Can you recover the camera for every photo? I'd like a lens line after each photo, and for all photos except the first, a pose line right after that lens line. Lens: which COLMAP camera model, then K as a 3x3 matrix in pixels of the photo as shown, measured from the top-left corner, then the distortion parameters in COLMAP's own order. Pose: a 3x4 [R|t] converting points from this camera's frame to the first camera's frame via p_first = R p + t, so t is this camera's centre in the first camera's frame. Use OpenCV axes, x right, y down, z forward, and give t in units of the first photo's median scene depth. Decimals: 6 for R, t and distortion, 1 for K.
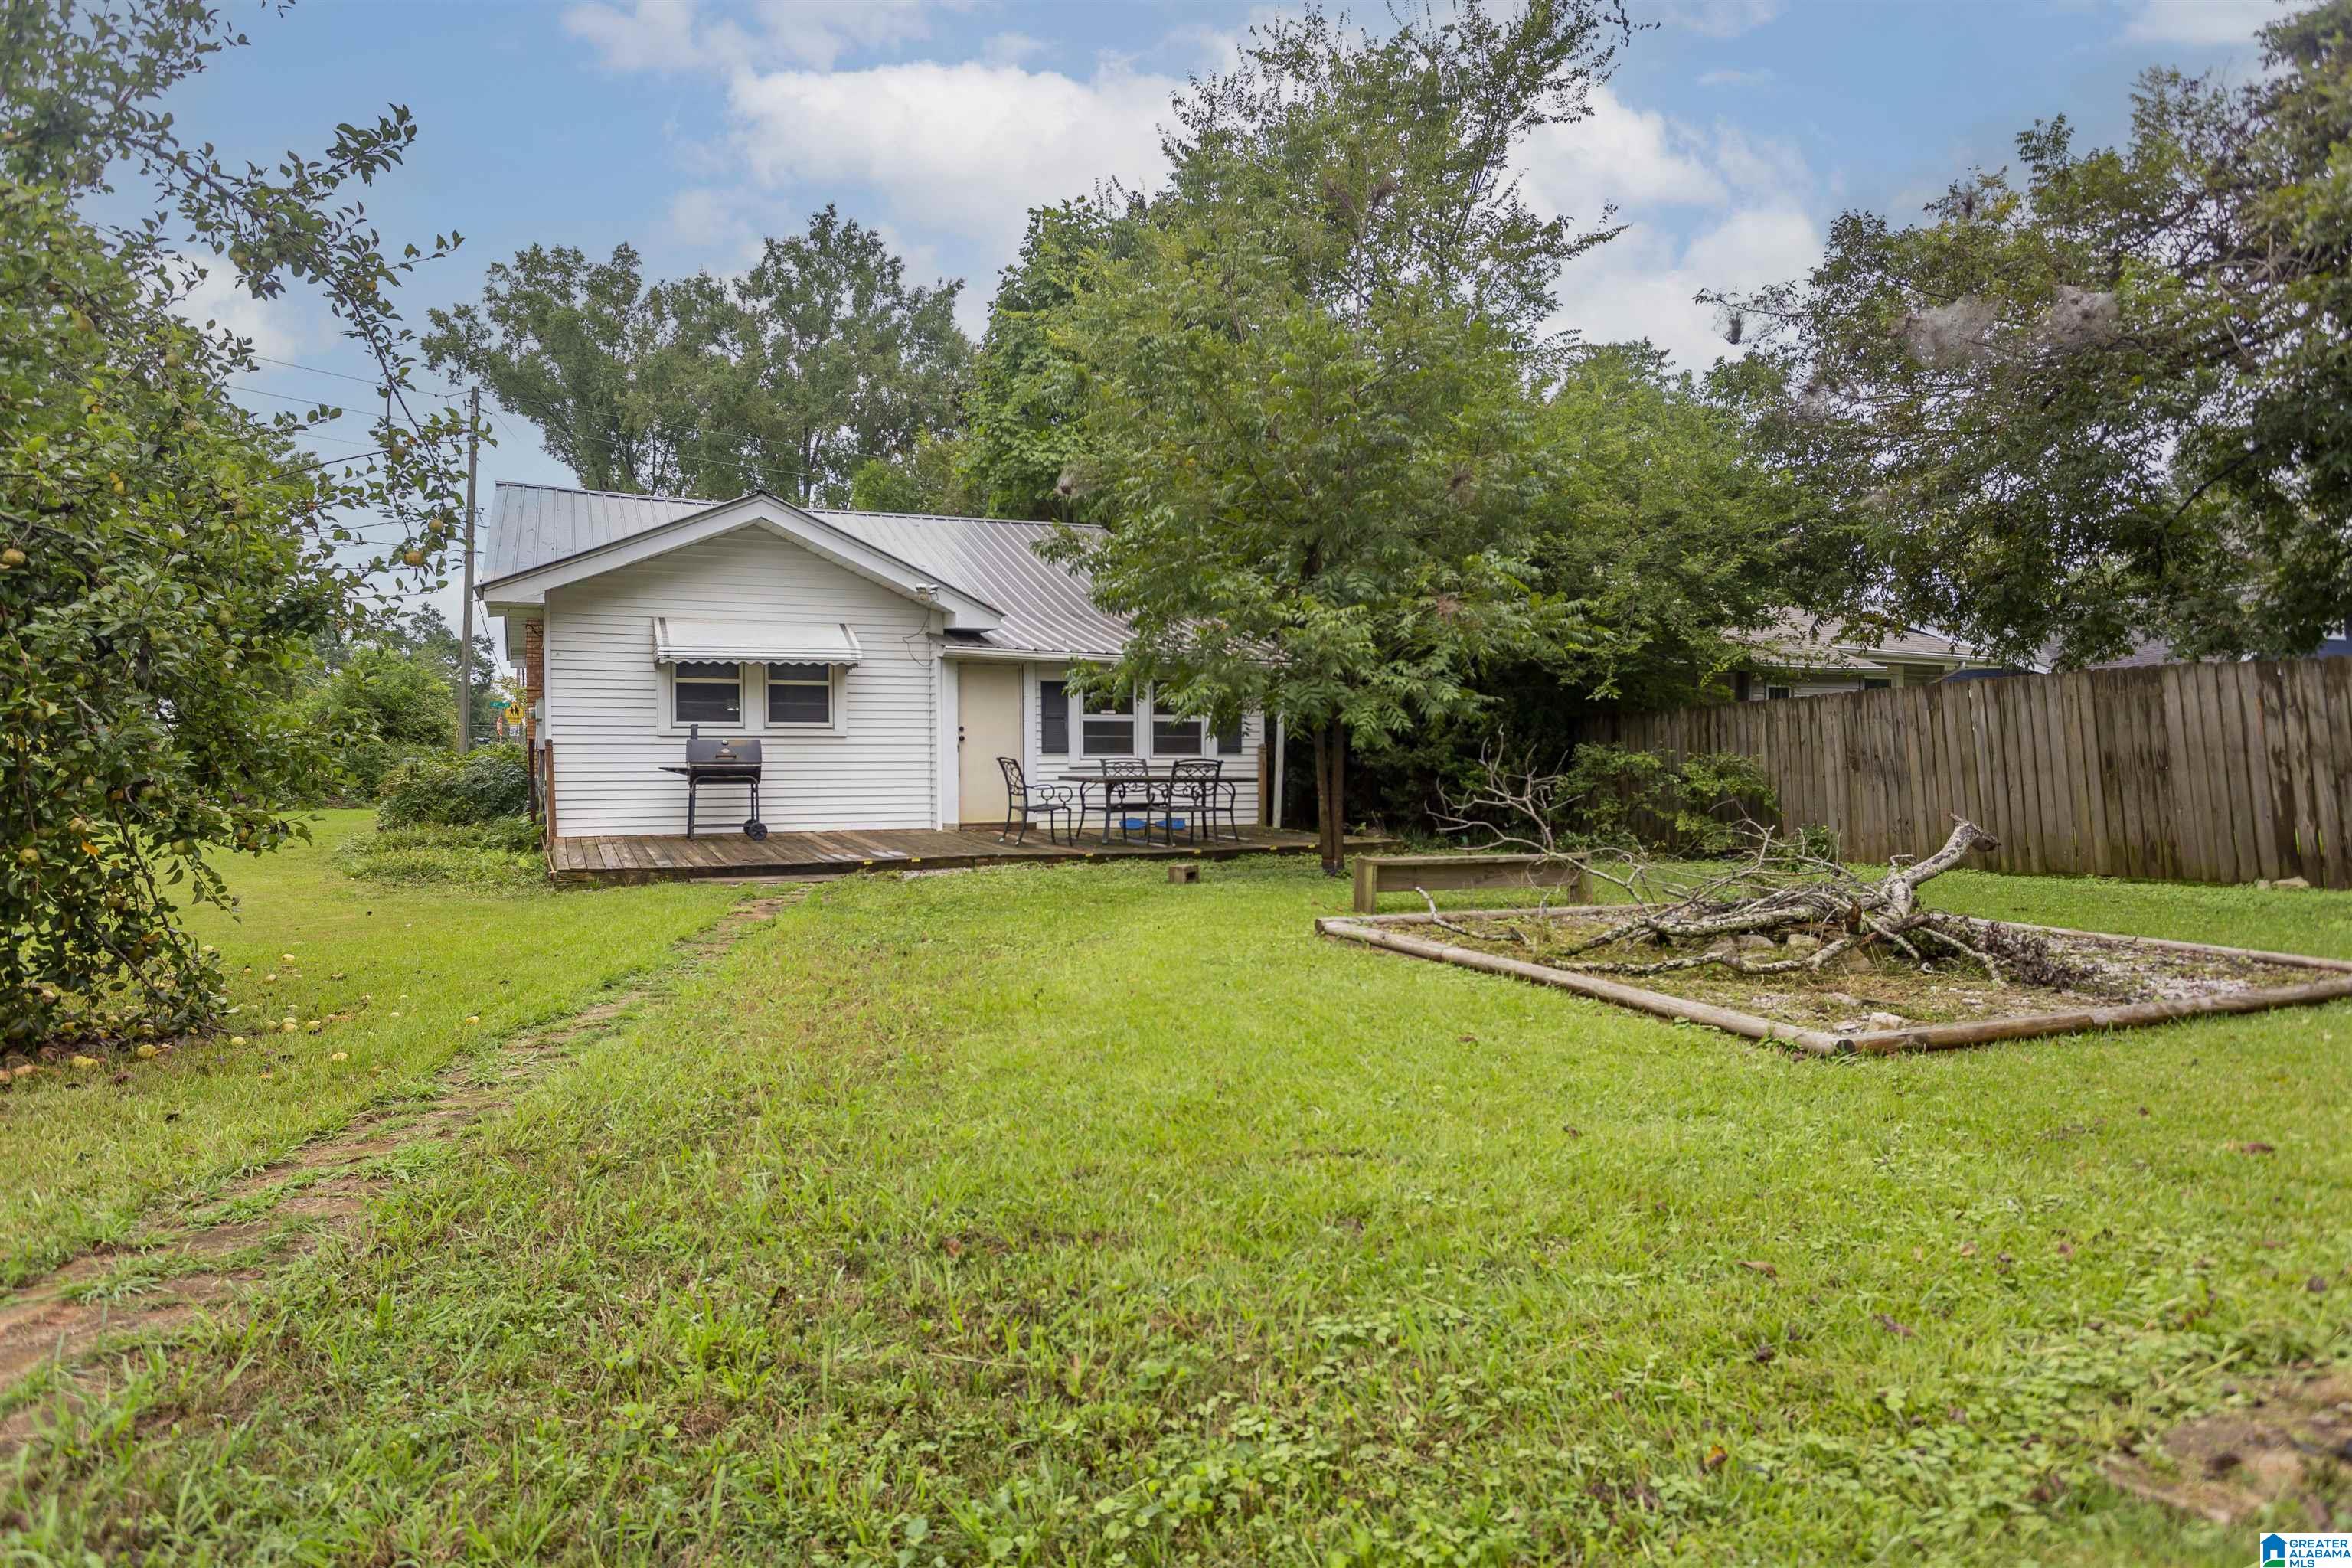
lens RADIAL K [[1372.7, 0, 1170.5], [0, 1372.7, 790.8], [0, 0, 1]] dist [-0.000213, 0.000471]
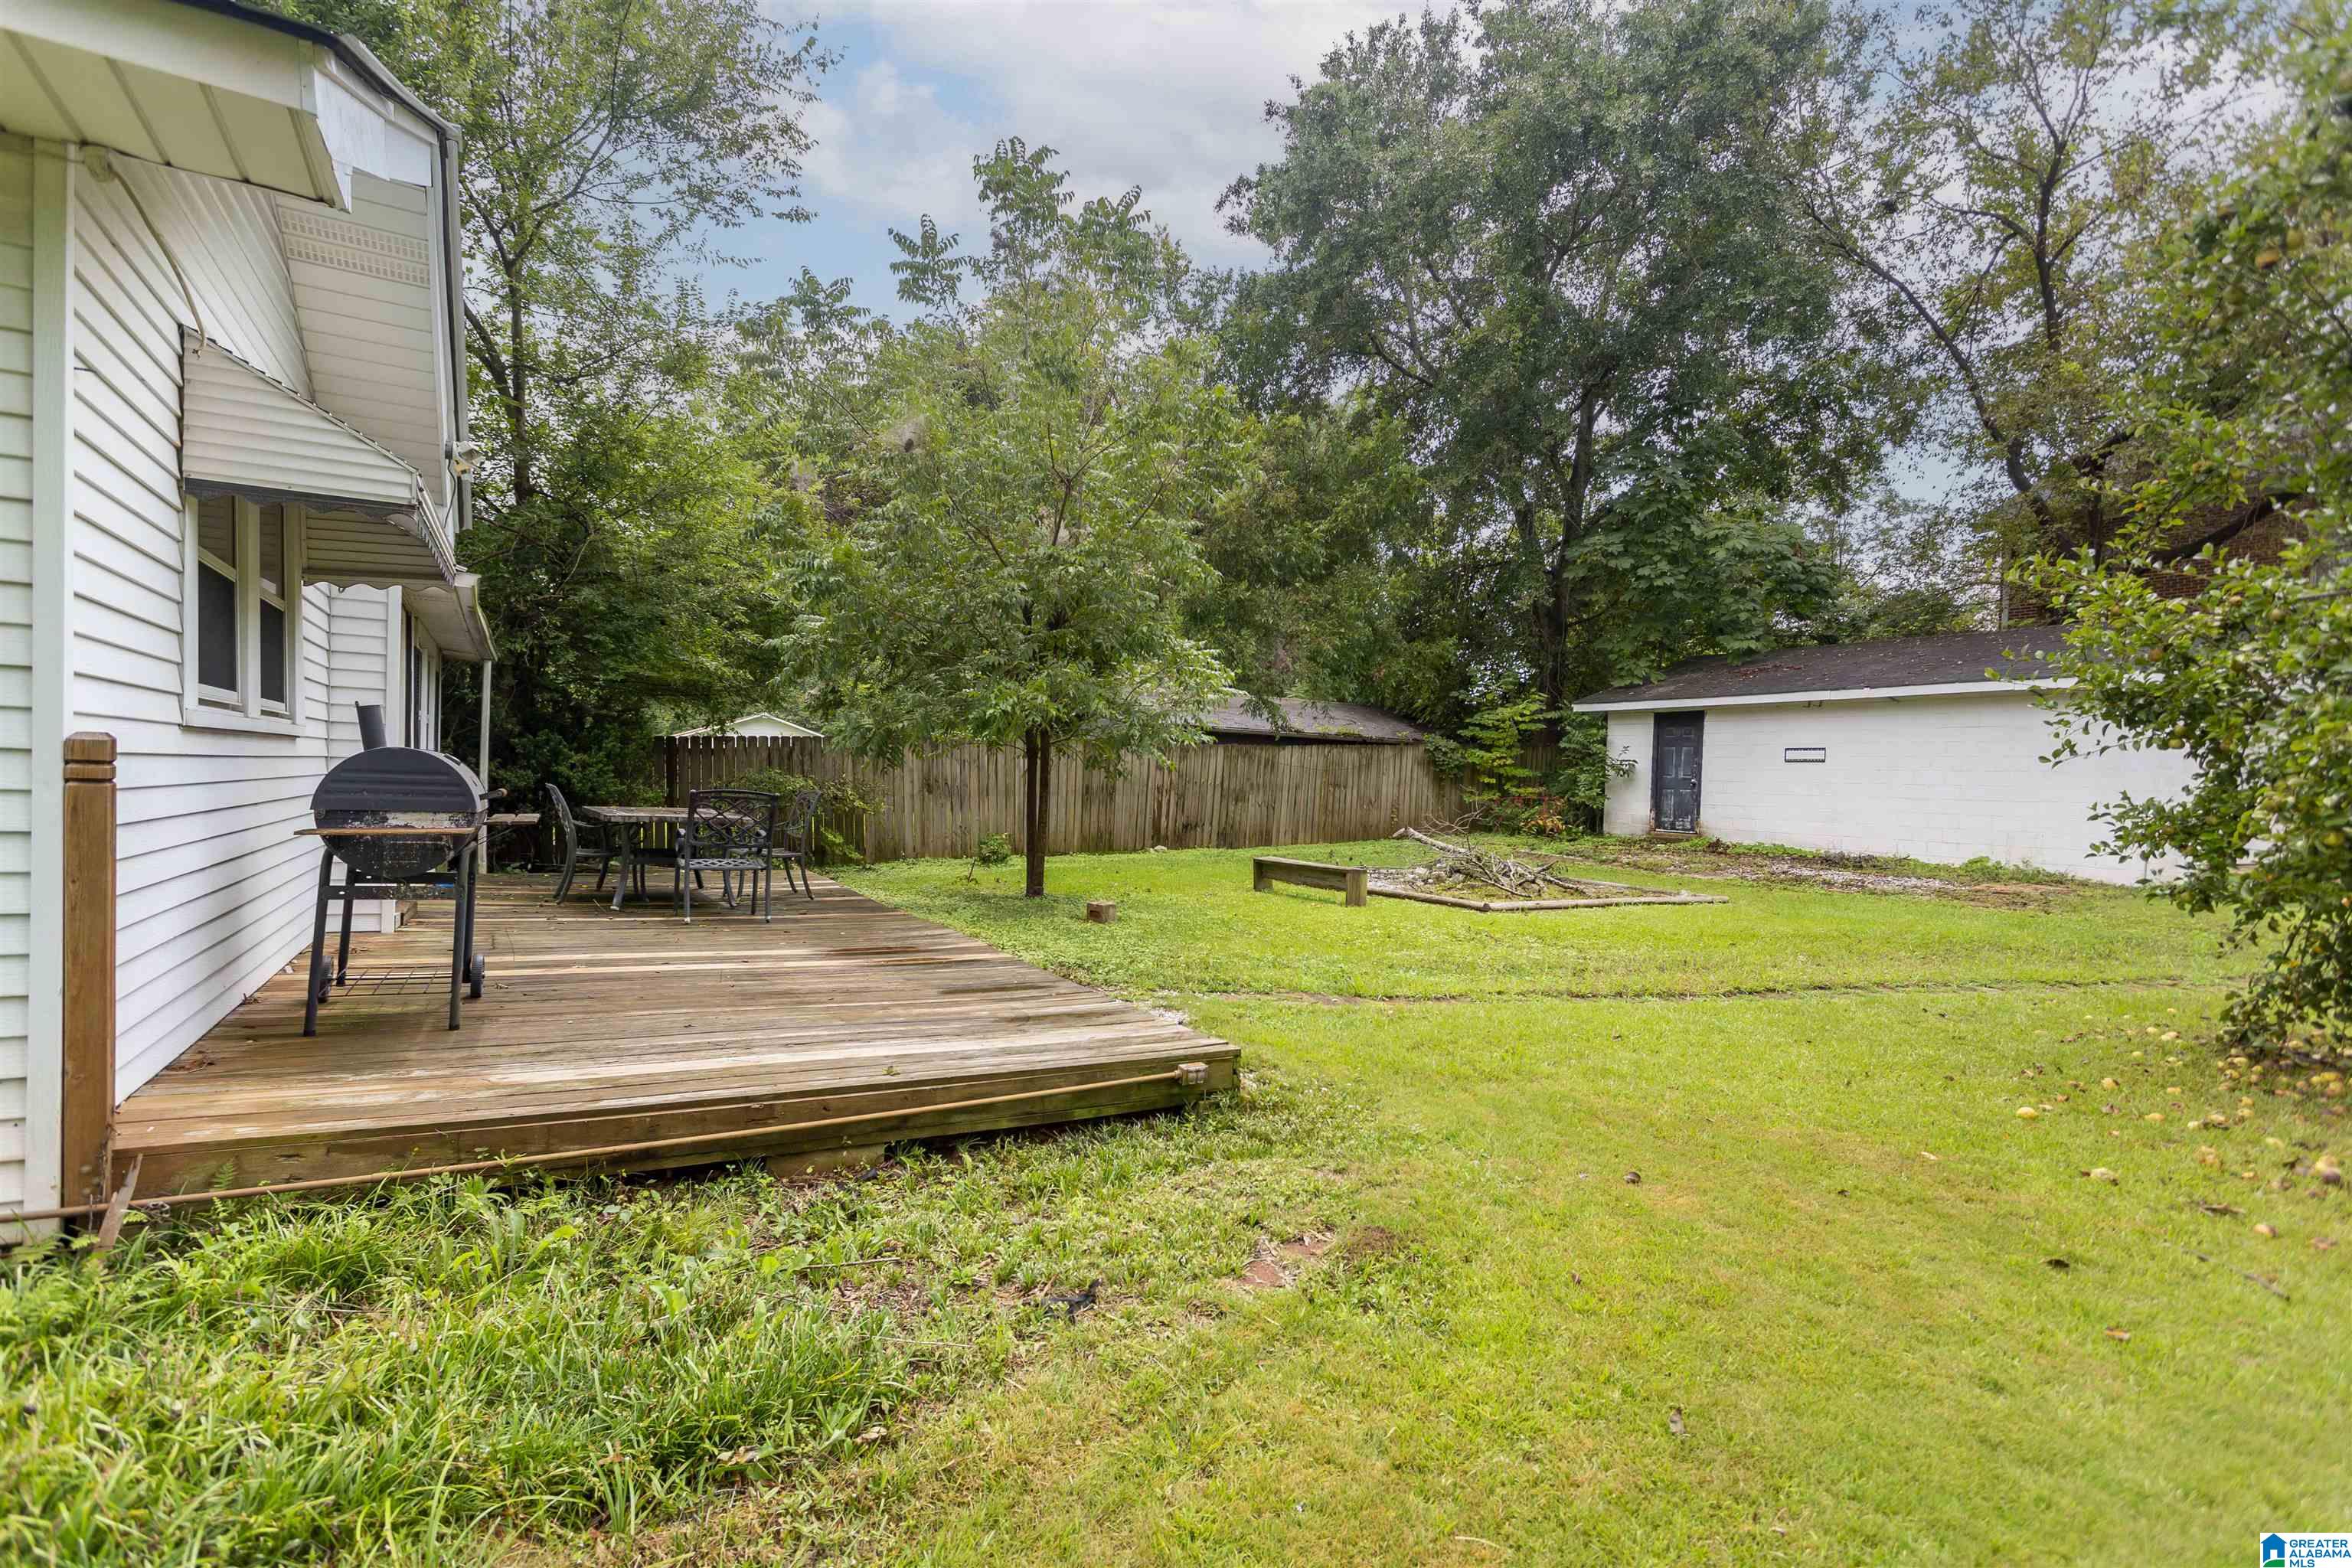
lens RADIAL K [[1130.2, 0, 1173.9], [0, 1130.2, 799.2], [0, 0, 1]] dist [0.000491, 0.000254]
pose [[-0.093164, -0.019641, 0.995457, -0.580485], [-0.004391, 0.999804, 0.019316, -0.027079], [-0.995641, -0.002572, -0.093232, 0.730478]]
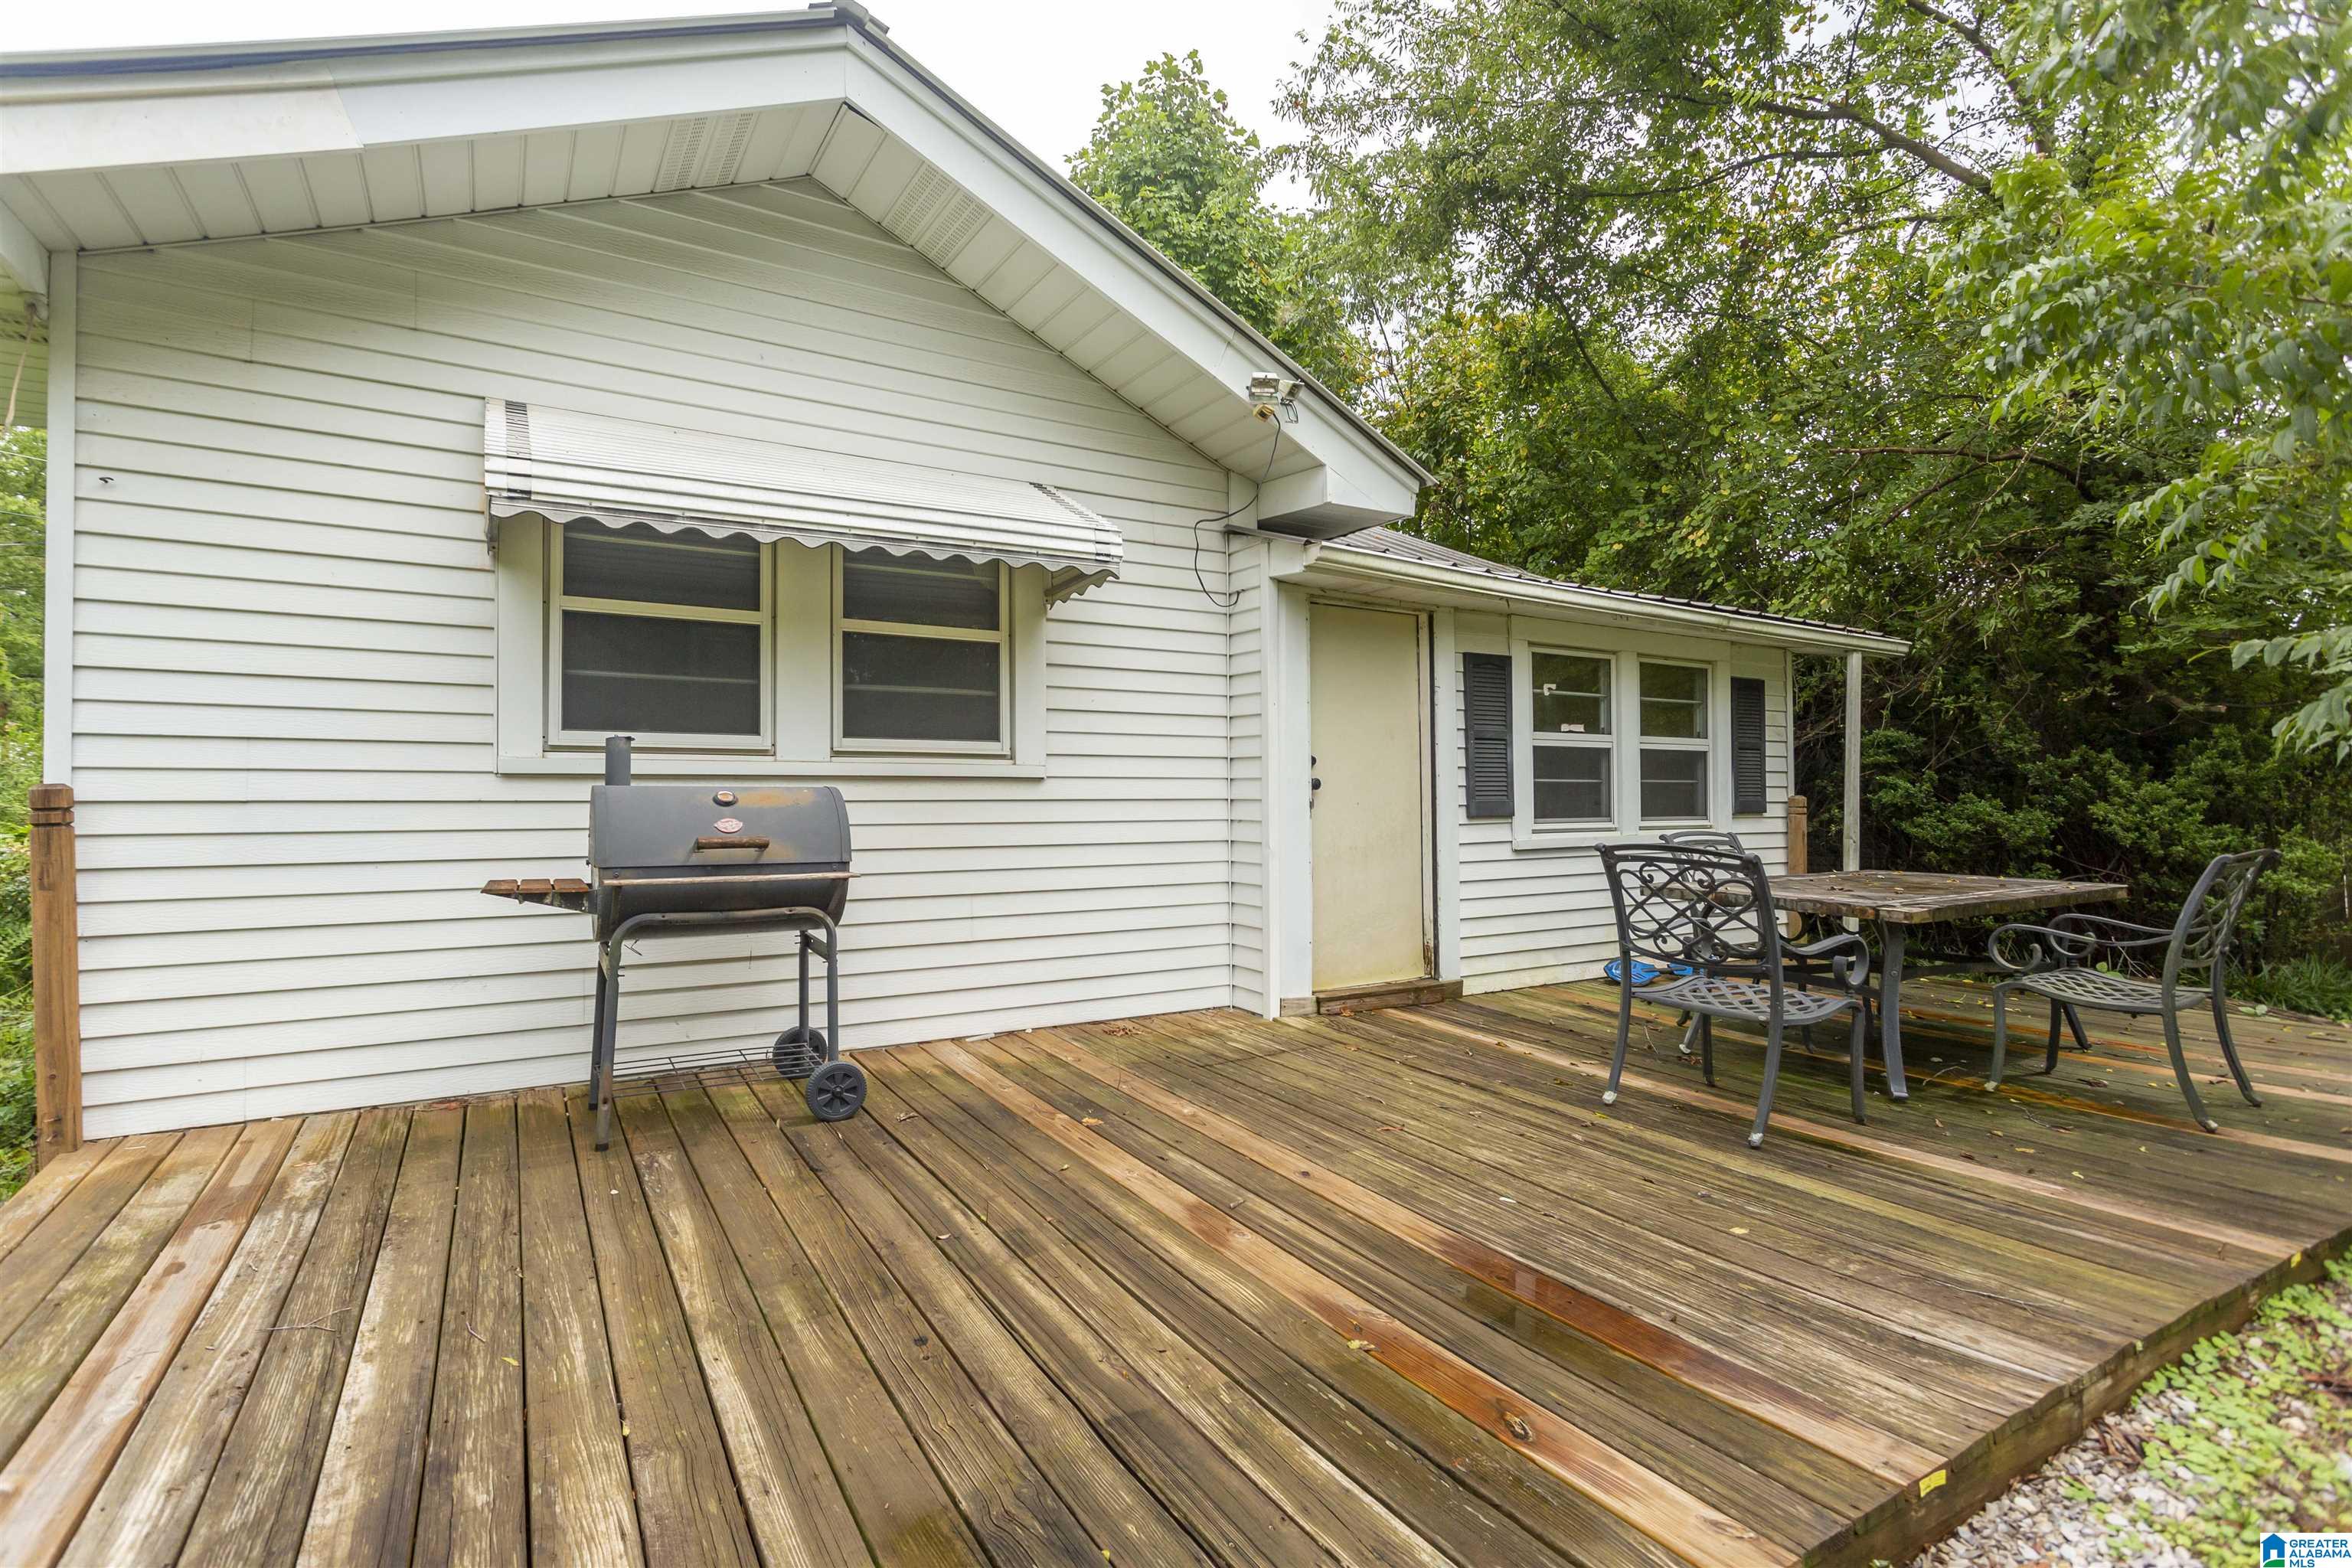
lens RADIAL K [[1115.3, 0, 1176.0], [0, 1115.3, 784.0], [0, 0, 1]] dist [0.012121, 0.000467]
pose [[0.992644, 0.001329, 0.121066, -0.226598], [0.003349, 0.999256, -0.038434, -0.024919], [-0.121027, 0.038557, 0.991900, 0.658692]]
